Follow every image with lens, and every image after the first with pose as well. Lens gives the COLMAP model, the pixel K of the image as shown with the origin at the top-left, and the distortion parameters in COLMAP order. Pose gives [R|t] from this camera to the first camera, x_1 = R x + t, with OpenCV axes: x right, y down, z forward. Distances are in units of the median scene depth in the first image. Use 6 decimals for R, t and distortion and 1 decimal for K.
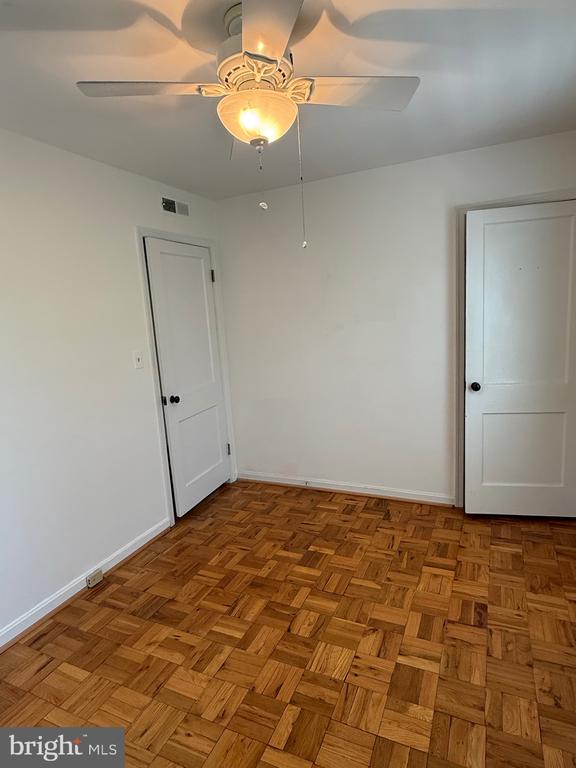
lens RADIAL K [[443.2, 0, 287.4], [0, 443.2, 382.9], [0, 0, 1]] dist [-0.004984, 0.002571]
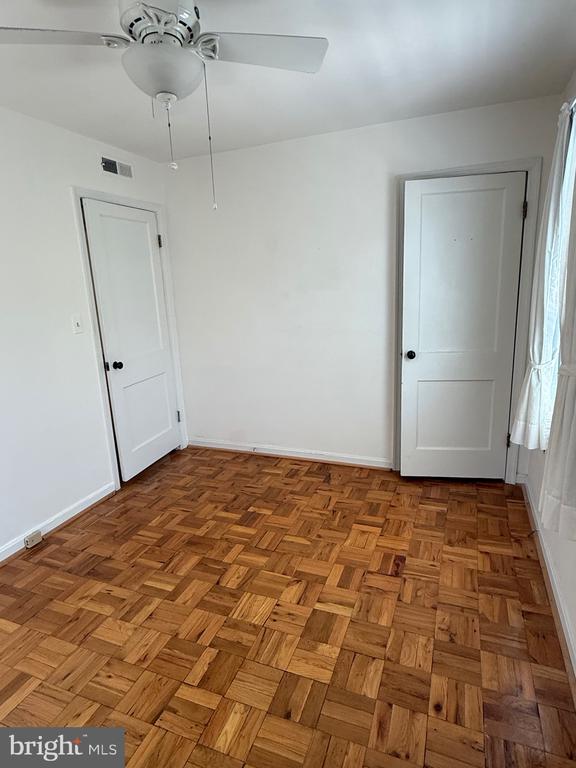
lens RADIAL K [[443.2, 0, 290.4], [0, 443.2, 384.1], [0, 0, 1]] dist [-0.004984, 0.002571]
pose [[0.998374, 0.006040, 0.056688, 0.102624], [-0.009497, 0.998098, 0.060910, 0.019644], [-0.056212, -0.061350, 0.996532, -0.026469]]
